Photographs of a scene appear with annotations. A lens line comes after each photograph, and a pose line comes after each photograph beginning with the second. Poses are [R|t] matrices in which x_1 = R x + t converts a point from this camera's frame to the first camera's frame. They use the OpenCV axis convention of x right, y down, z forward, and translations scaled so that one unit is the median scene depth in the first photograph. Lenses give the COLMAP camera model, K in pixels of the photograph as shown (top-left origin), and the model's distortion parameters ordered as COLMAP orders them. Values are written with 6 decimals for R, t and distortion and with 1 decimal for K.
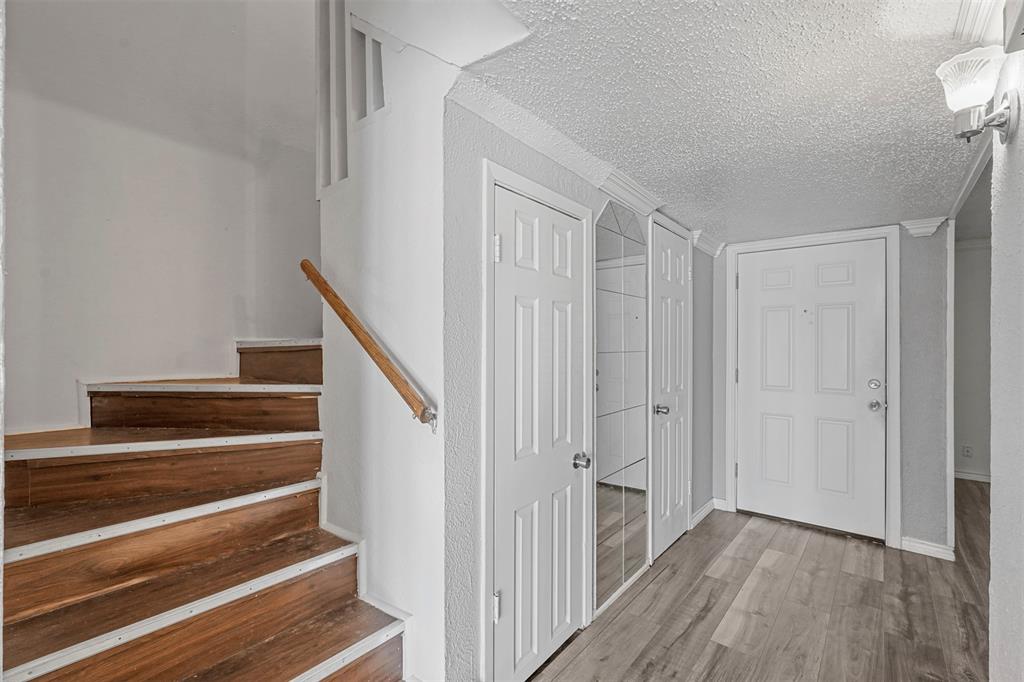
lens RADIAL K [[462.8, 0, 511.3], [0, 462.8, 346.3], [0, 0, 1]] dist [-0.008550, 0.002260]
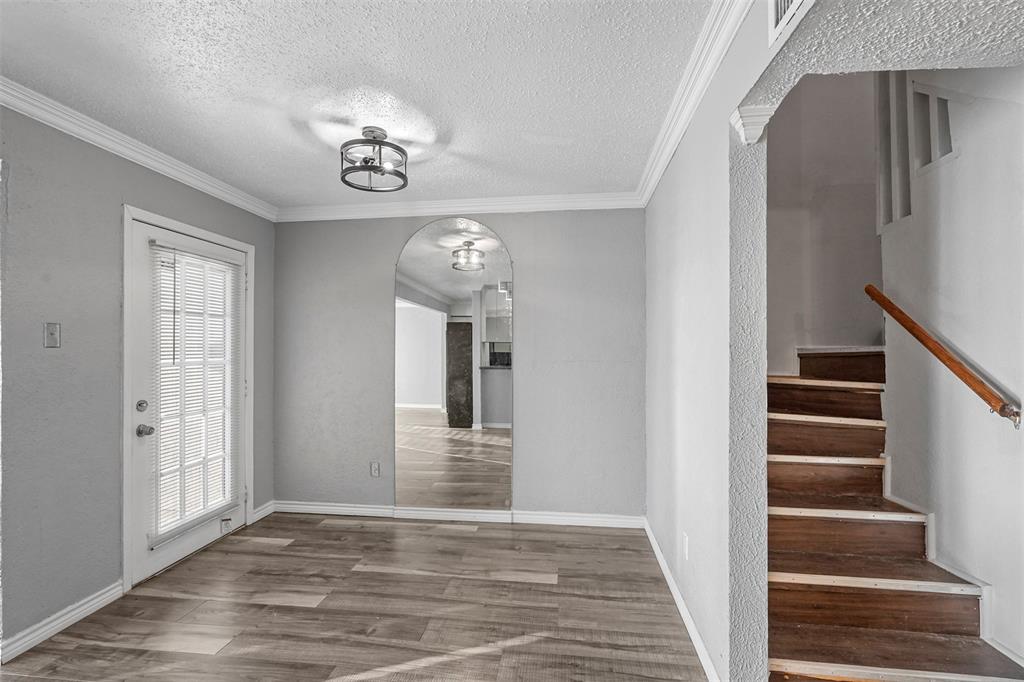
lens RADIAL K [[462.8, 0, 493.4], [0, 462.8, 350.1], [0, 0, 1]] dist [-0.008550, 0.002260]
pose [[0.514900, -0.007469, -0.857218, 0.116490], [0.007671, 0.999962, -0.004105, -0.009662], [0.857216, -0.004462, 0.514937, -0.570511]]
